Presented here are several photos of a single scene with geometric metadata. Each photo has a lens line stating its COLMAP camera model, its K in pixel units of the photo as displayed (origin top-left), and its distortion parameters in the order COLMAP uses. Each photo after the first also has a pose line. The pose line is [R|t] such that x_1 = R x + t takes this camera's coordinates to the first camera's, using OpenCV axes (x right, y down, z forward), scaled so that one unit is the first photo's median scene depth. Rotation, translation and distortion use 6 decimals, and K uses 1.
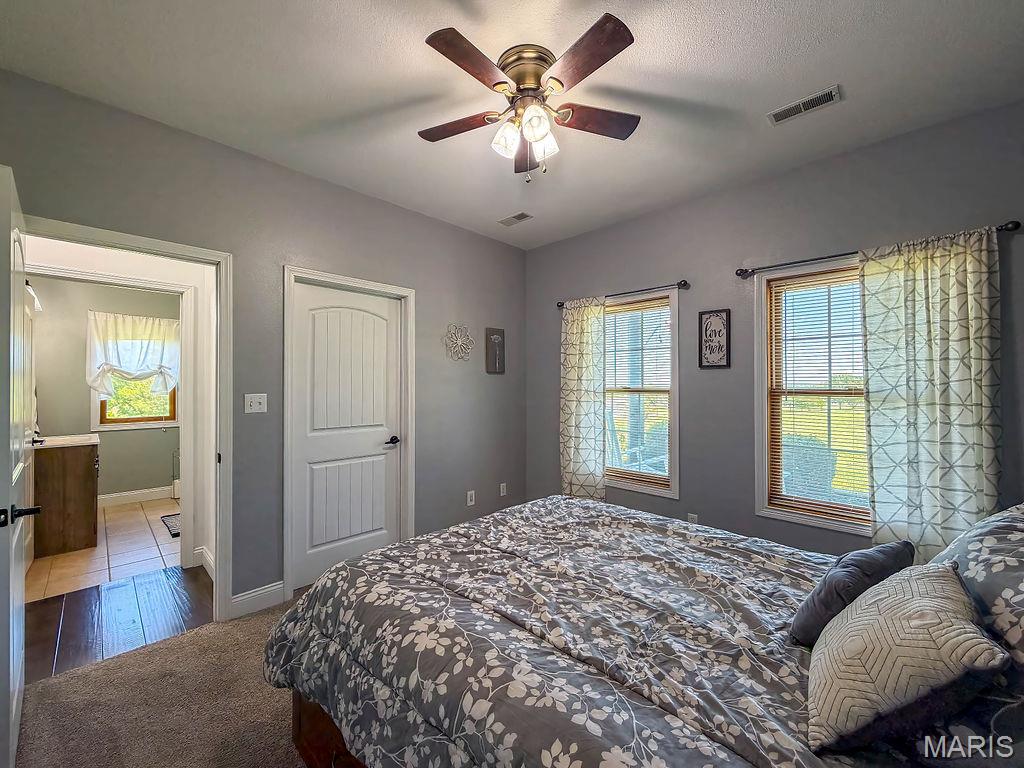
lens RADIAL K [[411.4, 0, 510.8], [0, 411.4, 382.5], [0, 0, 1]] dist [0.001276, -0.000269]
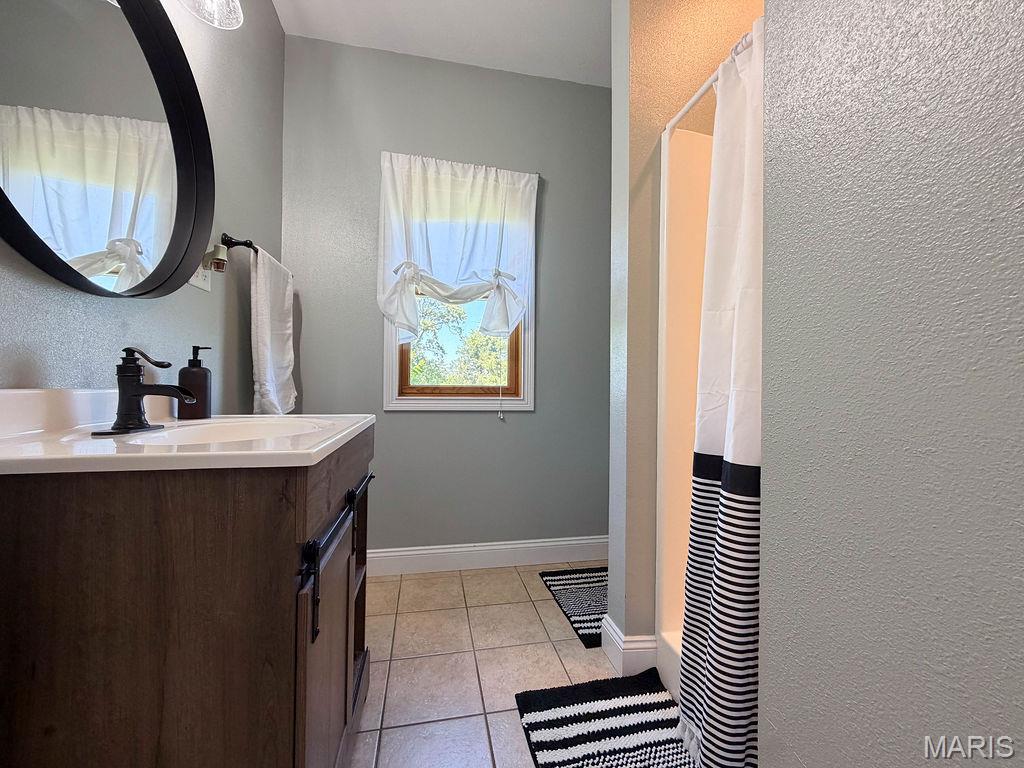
lens RADIAL K [[411.4, 0, 512.7], [0, 411.4, 382.2], [0, 0, 1]] dist [0.001276, -0.000269]
pose [[0.824612, 0.011013, -0.565592, -0.448693], [-0.008747, 0.999939, 0.006717, 0.058361], [0.565632, -0.000592, 0.824658, 0.493100]]
